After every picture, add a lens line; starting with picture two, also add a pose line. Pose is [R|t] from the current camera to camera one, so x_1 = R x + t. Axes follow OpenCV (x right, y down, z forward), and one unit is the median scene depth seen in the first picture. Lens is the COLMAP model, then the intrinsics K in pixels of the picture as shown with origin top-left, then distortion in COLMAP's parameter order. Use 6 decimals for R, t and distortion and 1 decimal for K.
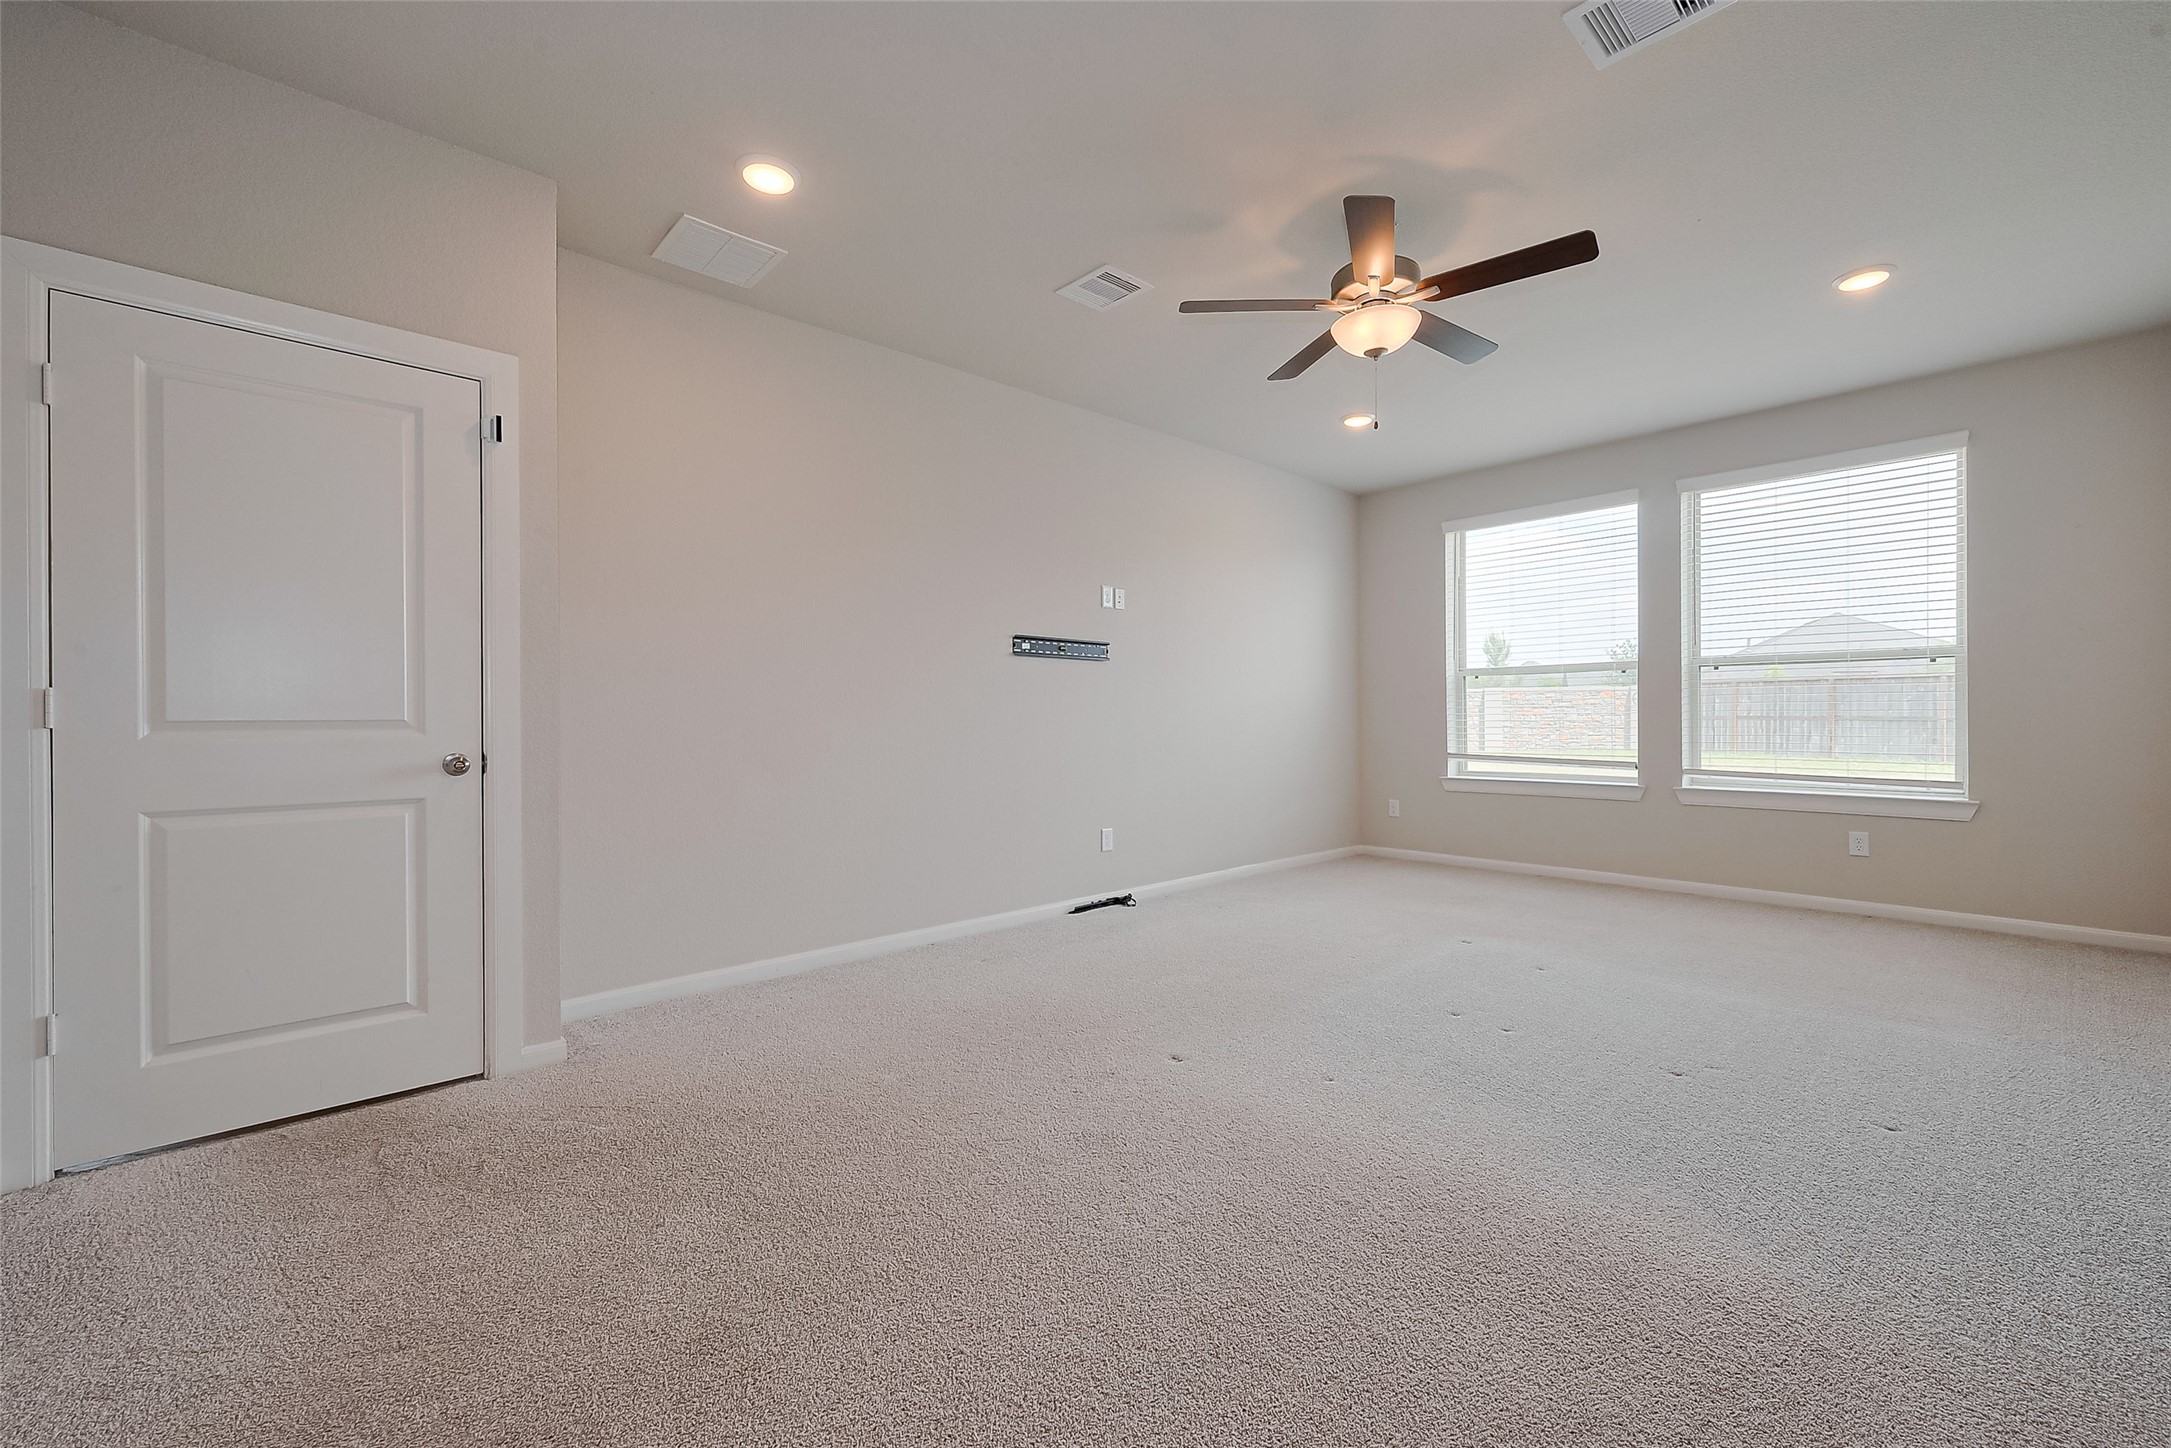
lens RADIAL K [[887.7, 0, 1086.5], [0, 887.7, 721.7], [0, 0, 1]] dist [-0.001767, -0.001503]
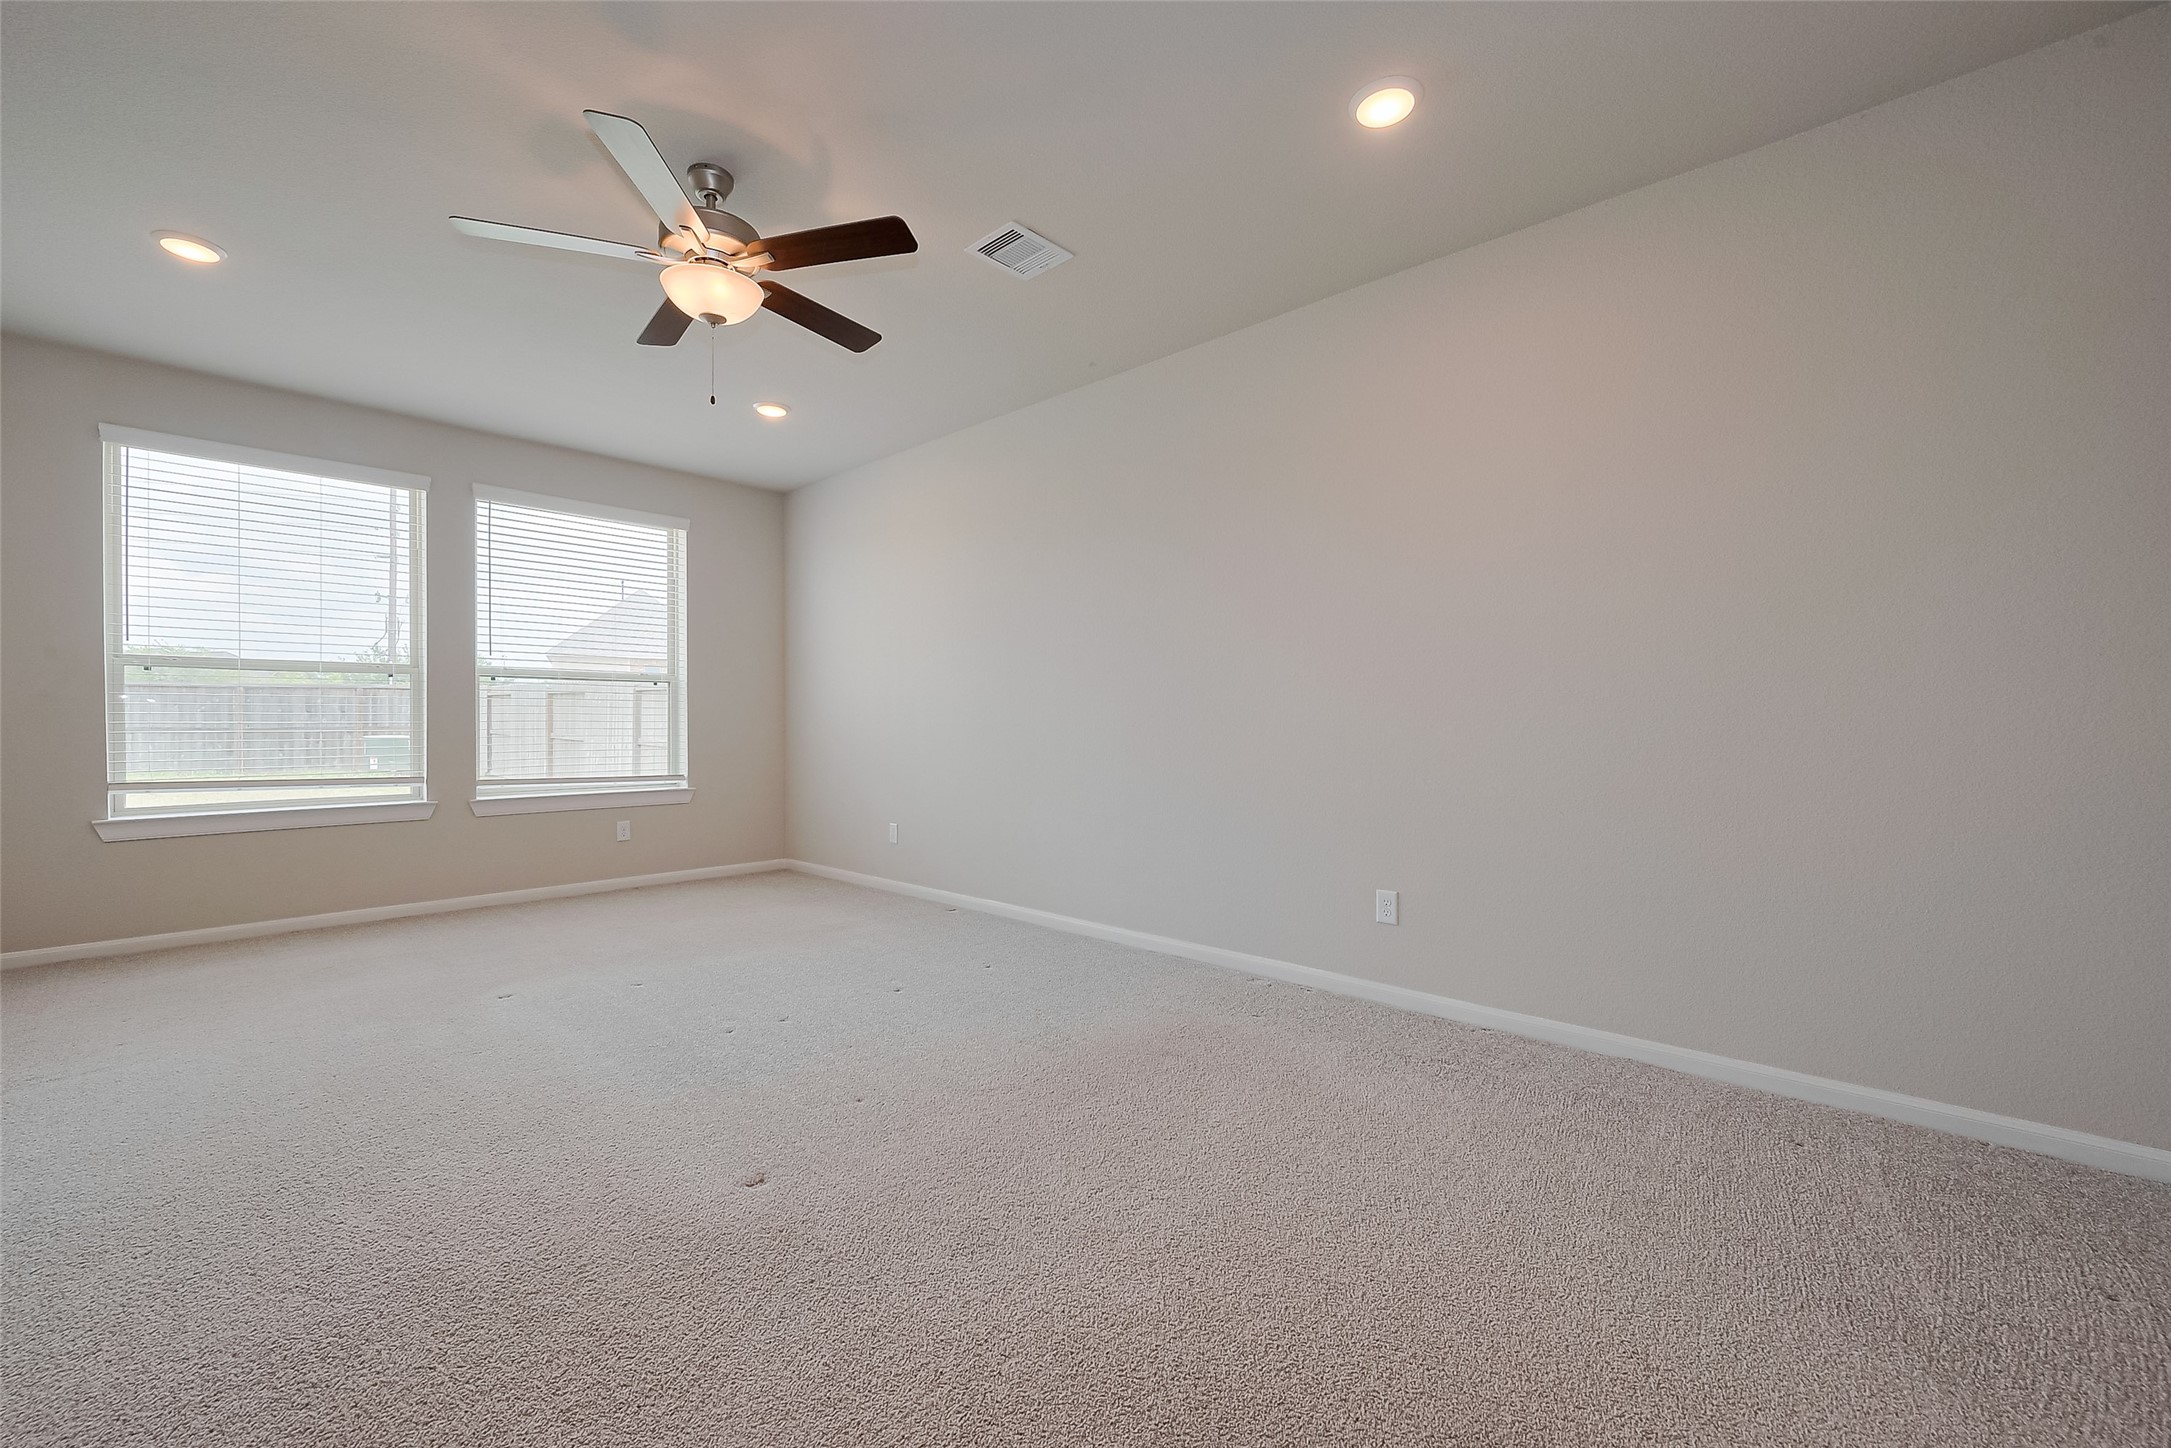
lens RADIAL K [[887.7, 0, 1091.7], [0, 887.7, 735.1], [0, 0, 1]] dist [-0.001767, -0.001503]
pose [[-0.078845, -0.008682, 0.996849, -0.338845], [0.006624, 0.999935, 0.009233, -0.000839], [-0.996865, 0.007331, -0.078782, 0.391485]]
